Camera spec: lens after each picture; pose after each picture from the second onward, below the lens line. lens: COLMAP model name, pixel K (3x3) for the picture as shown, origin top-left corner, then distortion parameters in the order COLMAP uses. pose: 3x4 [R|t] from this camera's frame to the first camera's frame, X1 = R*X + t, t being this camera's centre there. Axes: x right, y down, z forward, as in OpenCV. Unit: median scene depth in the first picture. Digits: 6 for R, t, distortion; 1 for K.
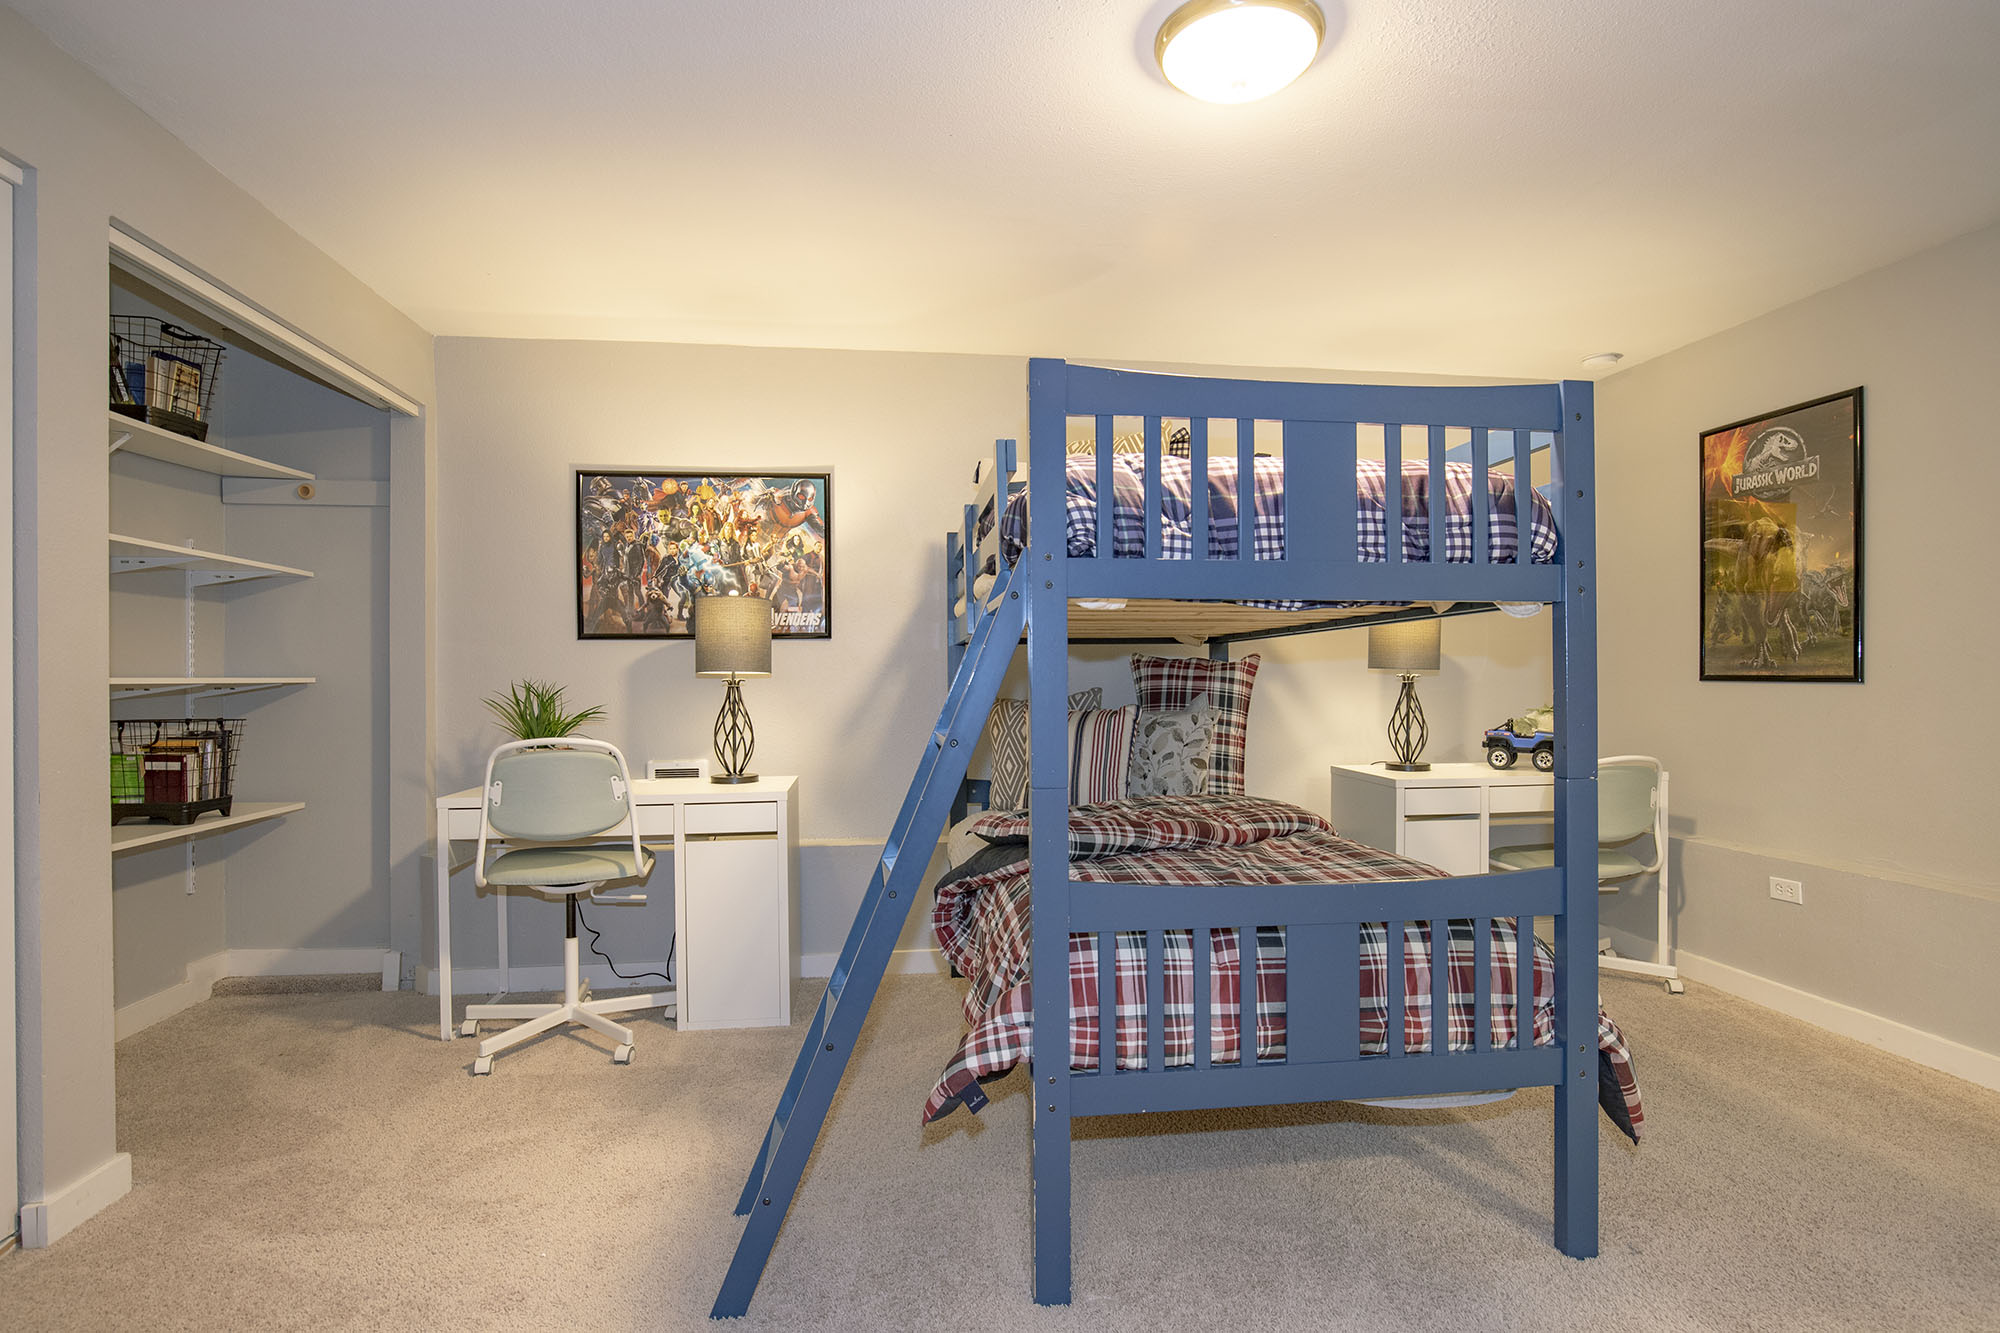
lens RADIAL K [[1005.4, 0, 1005.0], [0, 1005.4, 706.0], [0, 0, 1]] dist [-0.025136, 0.000095]
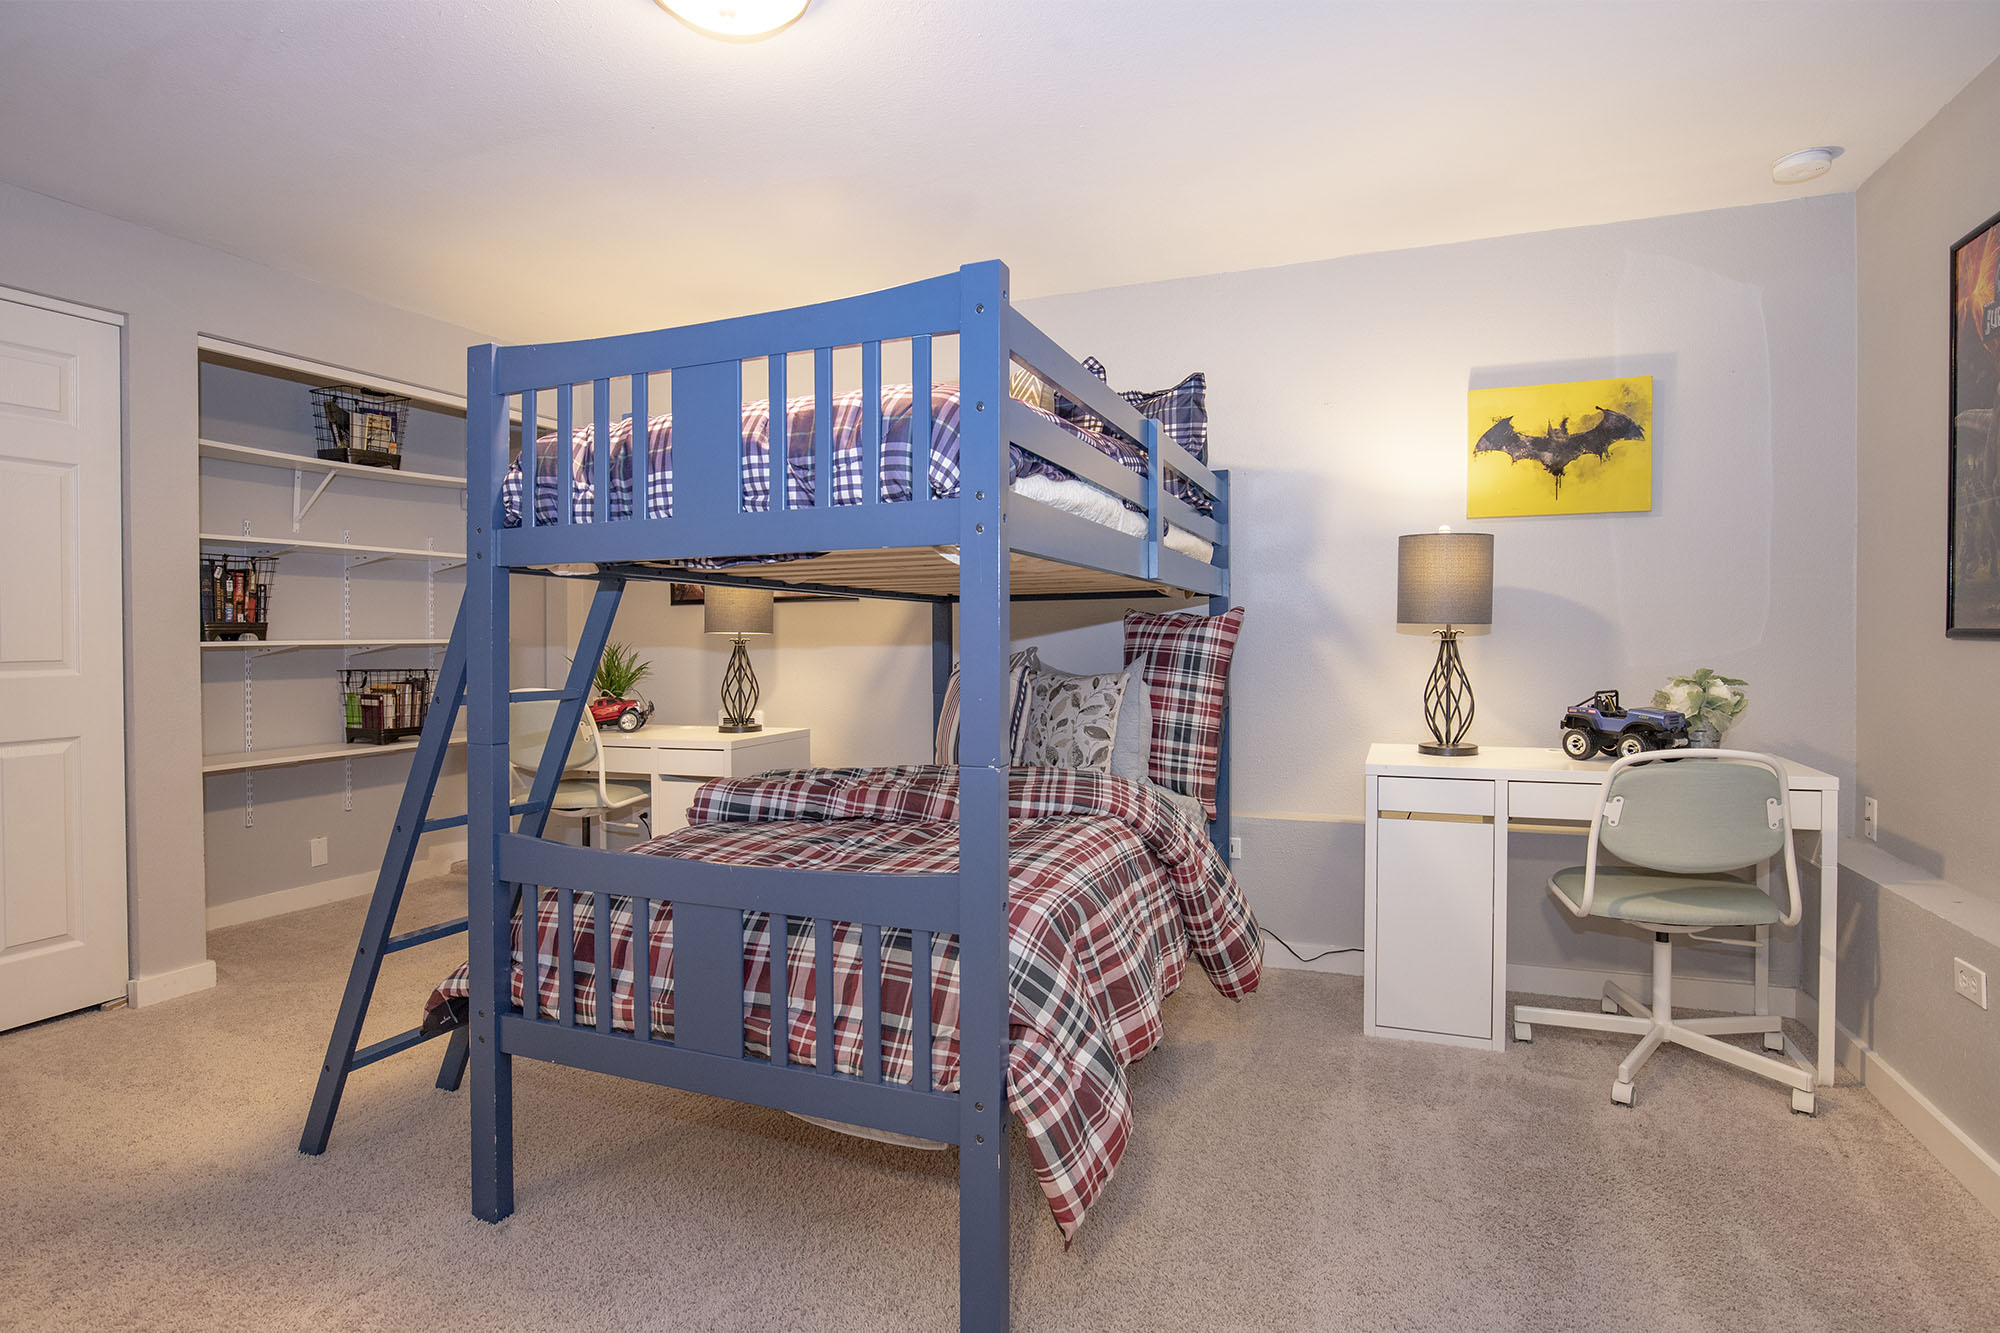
lens RADIAL K [[1011.4, 0, 1000.0], [0, 1011.4, 666.5], [0, 0, 1]] dist [-0.025636, 0.000743]
pose [[0.869600, 0.010629, -0.493643, 0.618043], [-0.008106, 0.999941, 0.007252, -0.007886], [0.493690, -0.002305, 0.869635, 0.194689]]
